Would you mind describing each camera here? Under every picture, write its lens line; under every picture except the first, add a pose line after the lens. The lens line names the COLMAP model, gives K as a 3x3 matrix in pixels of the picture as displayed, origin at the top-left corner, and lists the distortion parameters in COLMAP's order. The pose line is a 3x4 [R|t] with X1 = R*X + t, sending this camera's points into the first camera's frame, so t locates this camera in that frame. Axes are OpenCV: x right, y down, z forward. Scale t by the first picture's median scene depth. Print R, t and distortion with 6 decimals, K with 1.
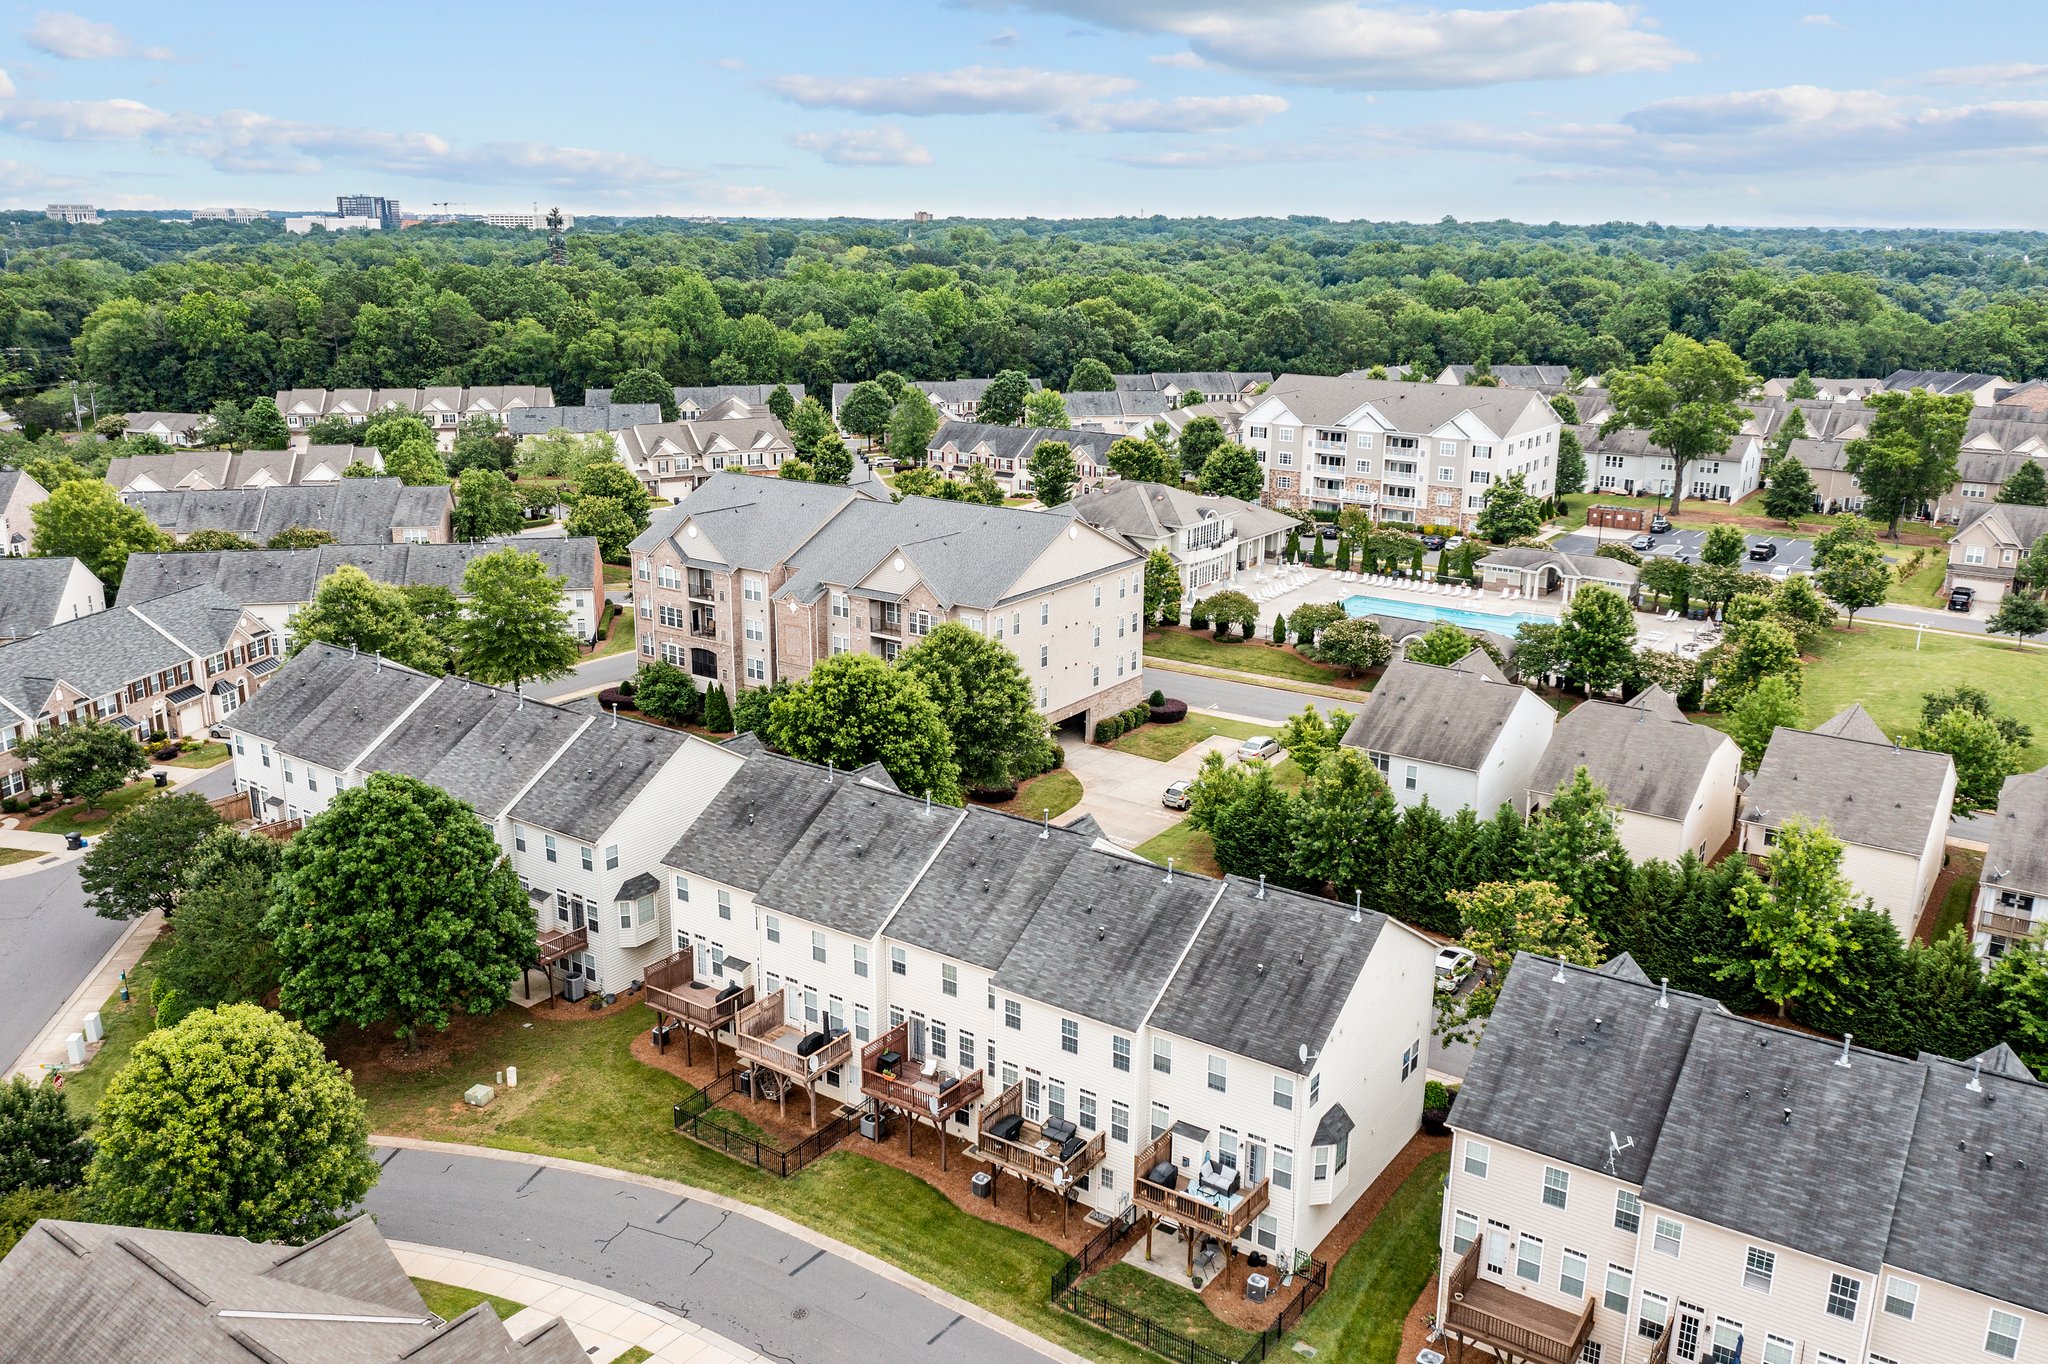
lens RADIAL K [[1615.5, 0, 1024.4], [0, 1615.5, 688.3], [0, 0, 1]] dist [-0.009140, 0.003643]
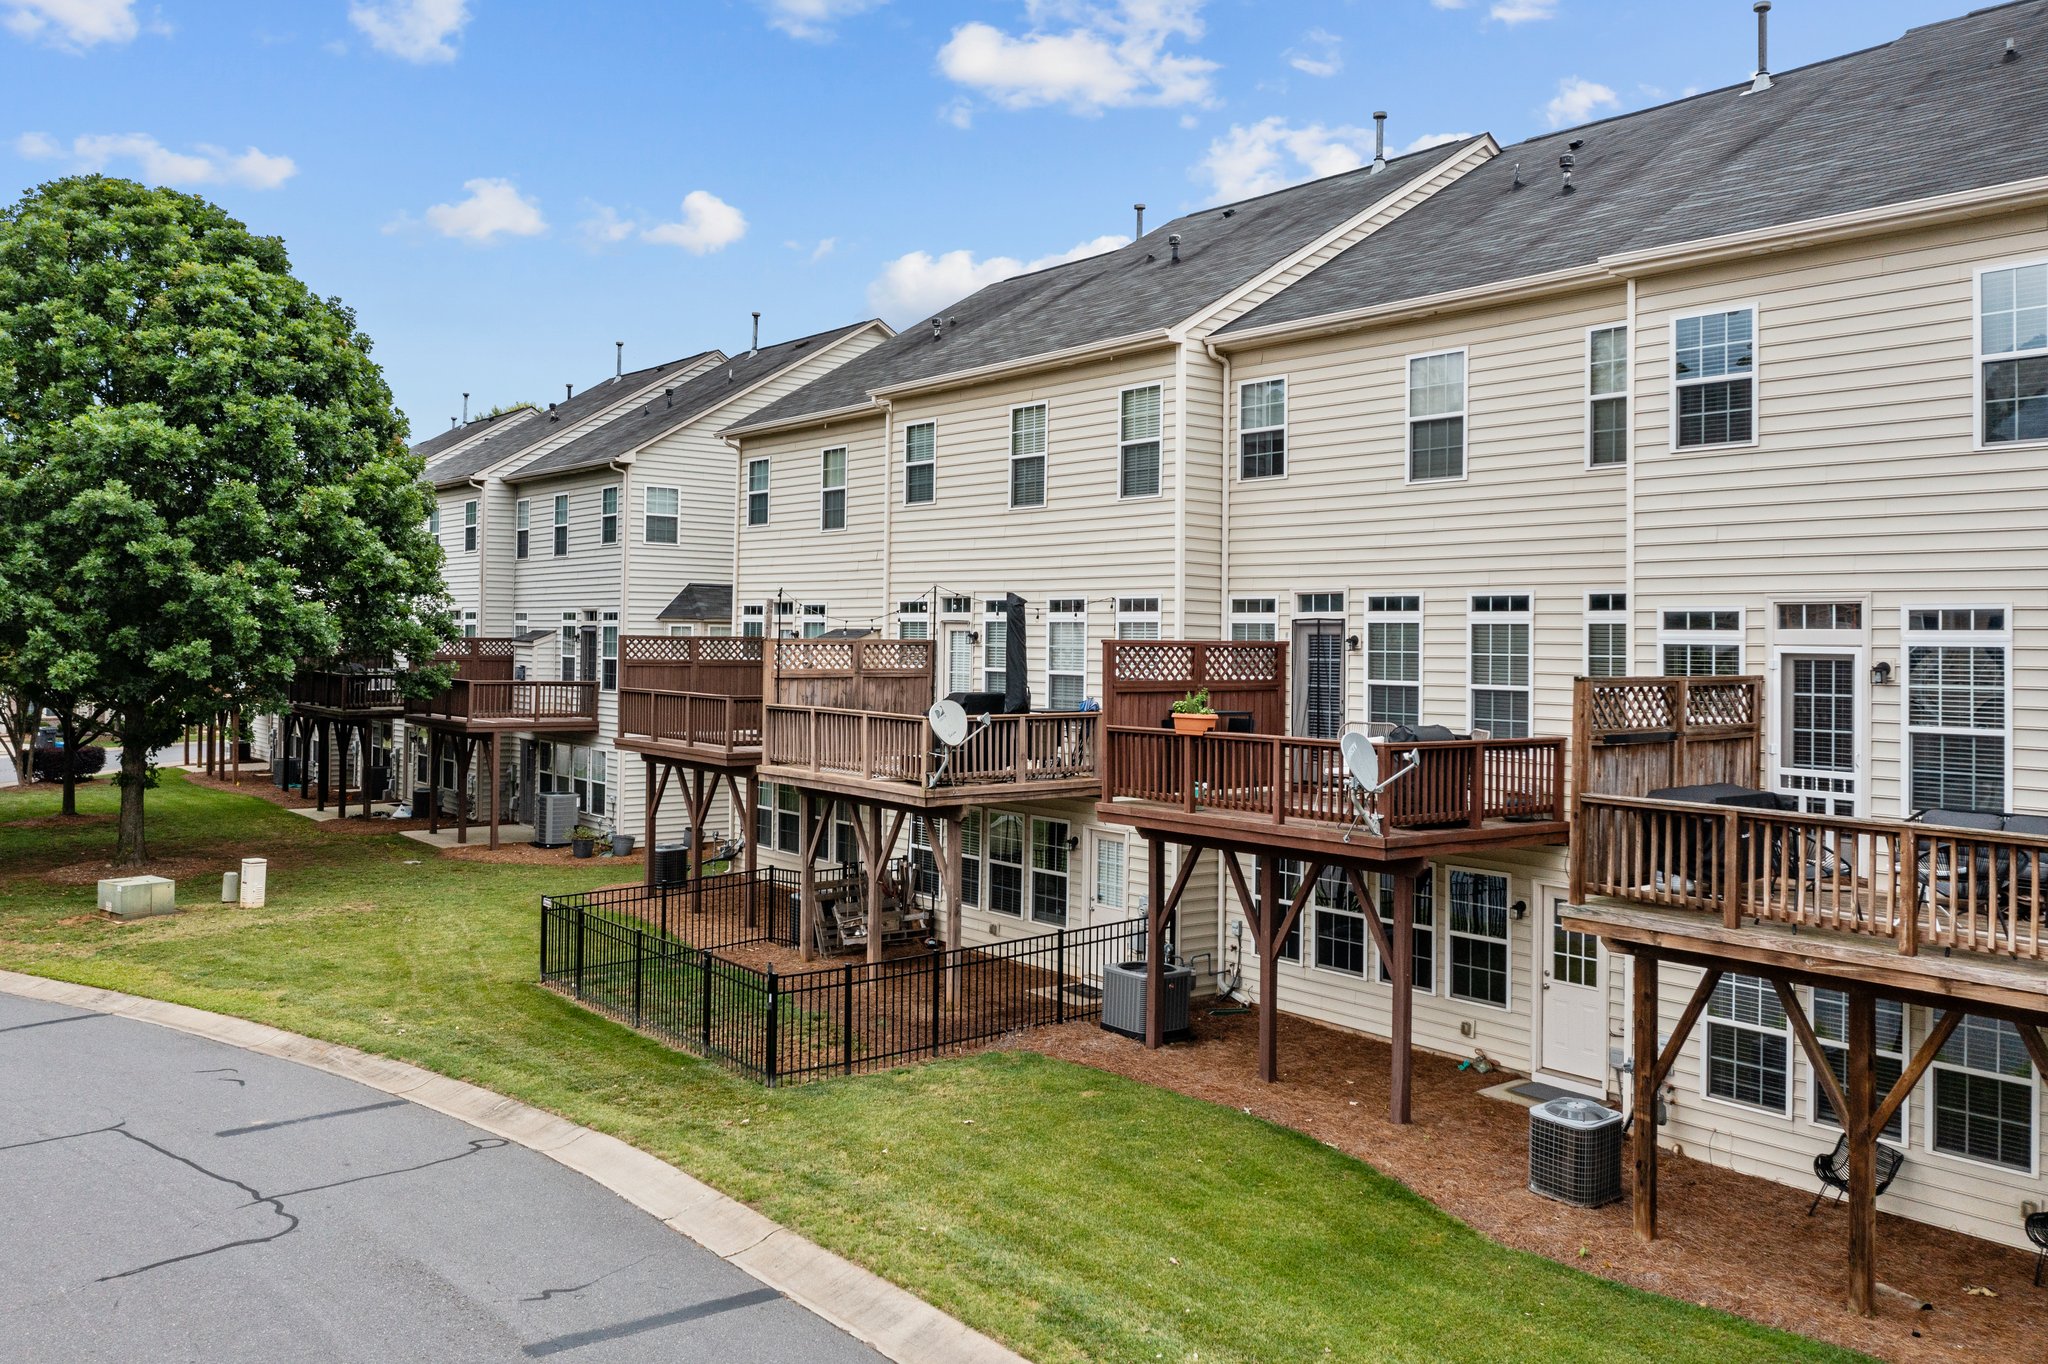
lens RADIAL K [[1654.6, 0, 1023.9], [0, 1654.6, 600.9], [0, 0, 1]] dist [-0.006005, 0.001581]
pose [[0.957184, -0.001970, -0.289475, -0.017560], [-0.084825, 0.954174, -0.286979, 0.162881], [0.276775, 0.299246, 0.913152, 0.400751]]
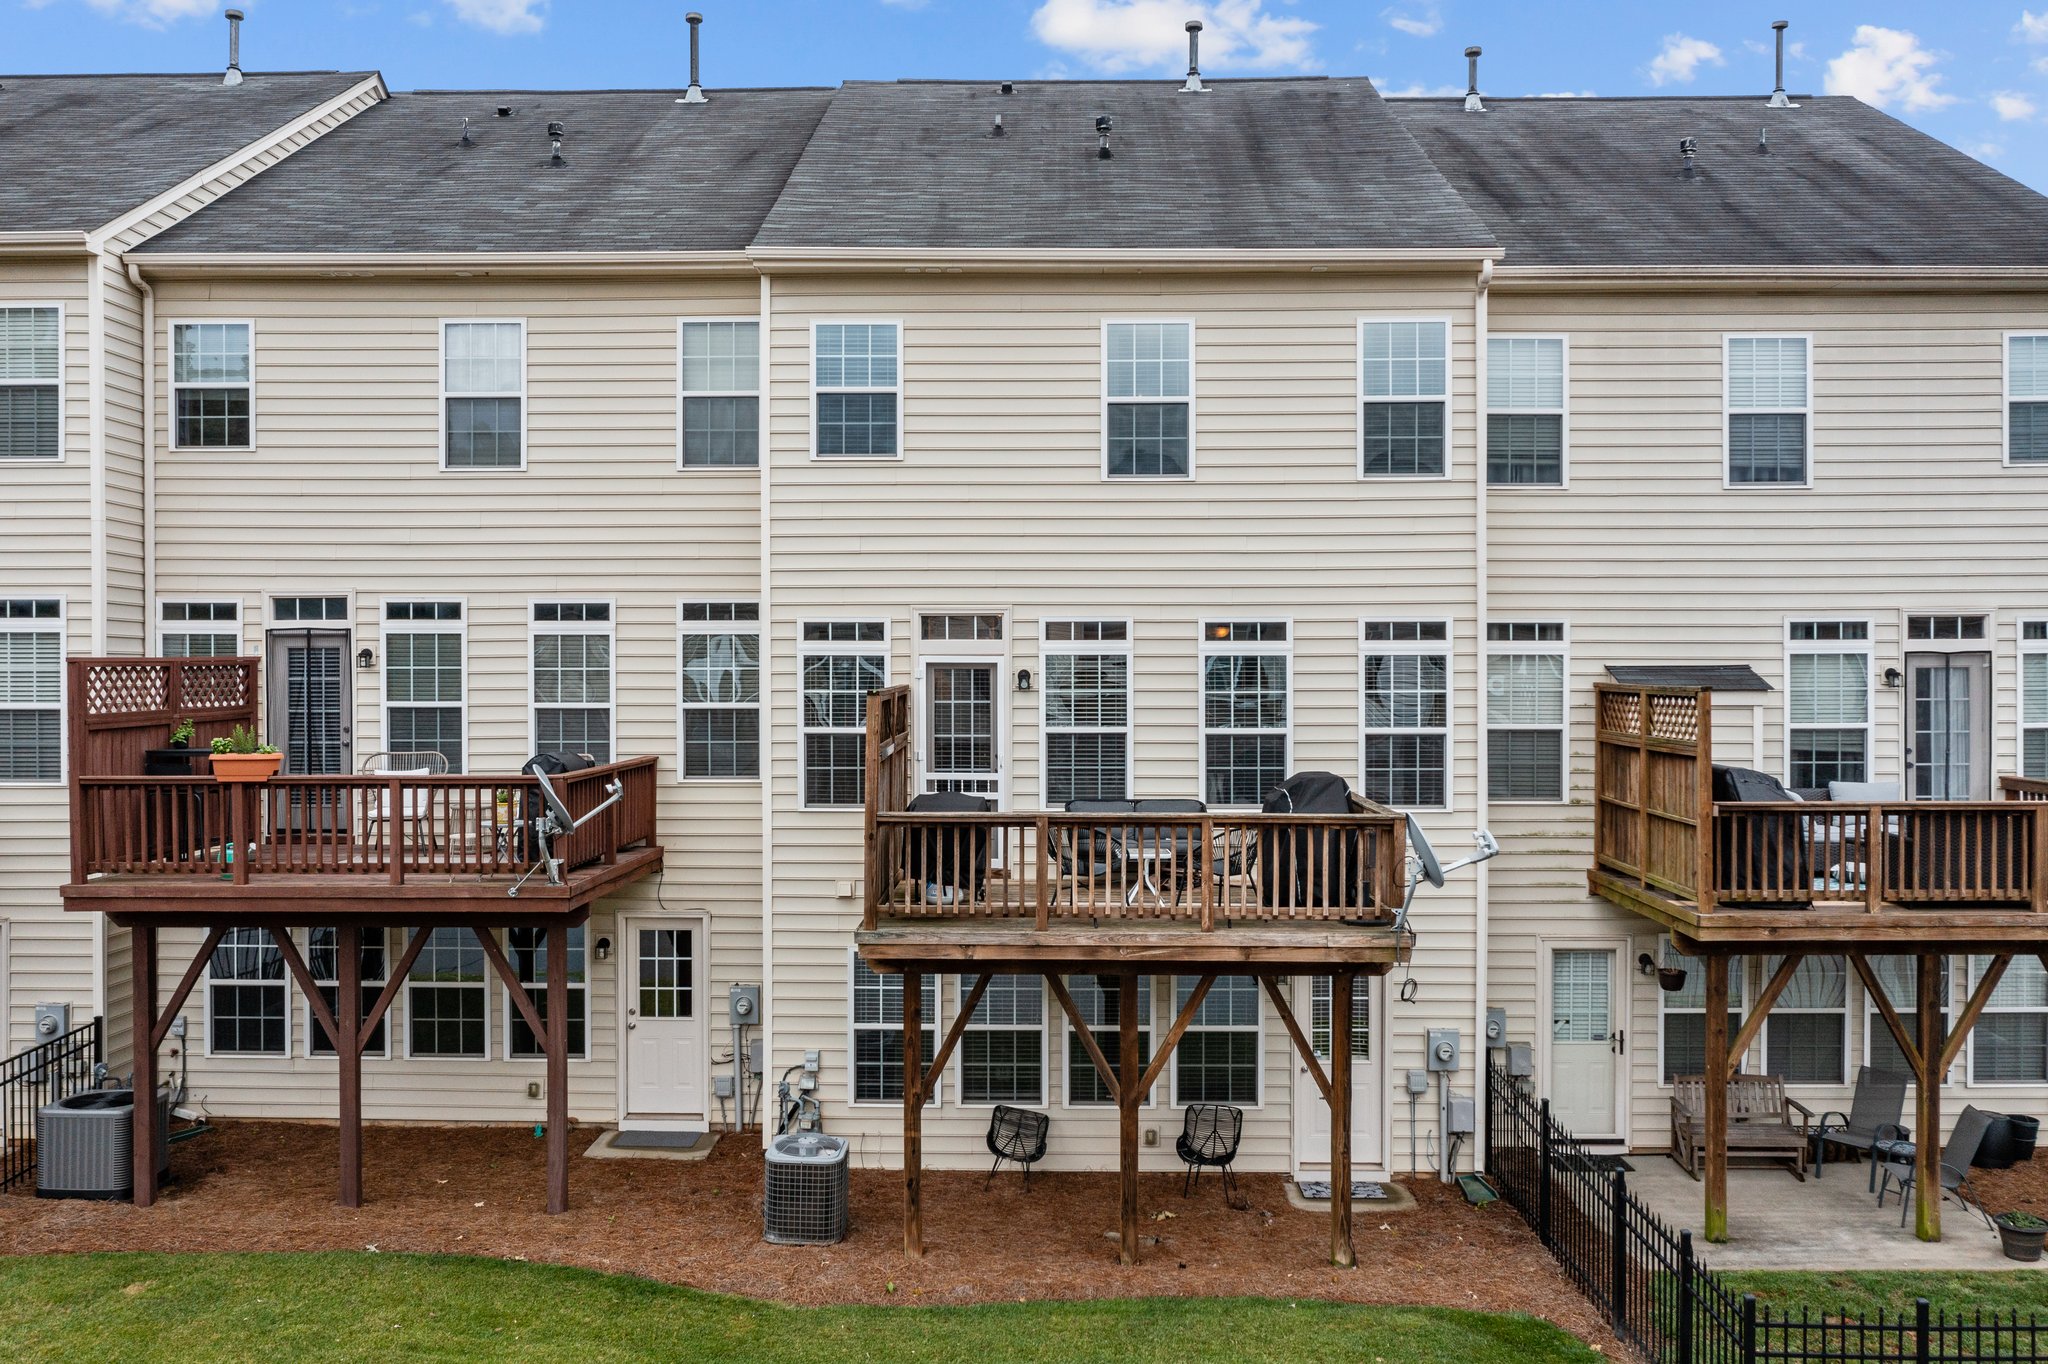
lens RADIAL K [[1657.0, 0, 1014.9], [0, 1657.0, 668.2], [0, 0, 1]] dist [-0.006646, -0.003109]
pose [[0.833560, -0.009879, 0.552340, -0.063569], [0.157022, 0.962837, -0.219747, 0.156161], [-0.529643, 0.269902, 0.804134, 0.423247]]
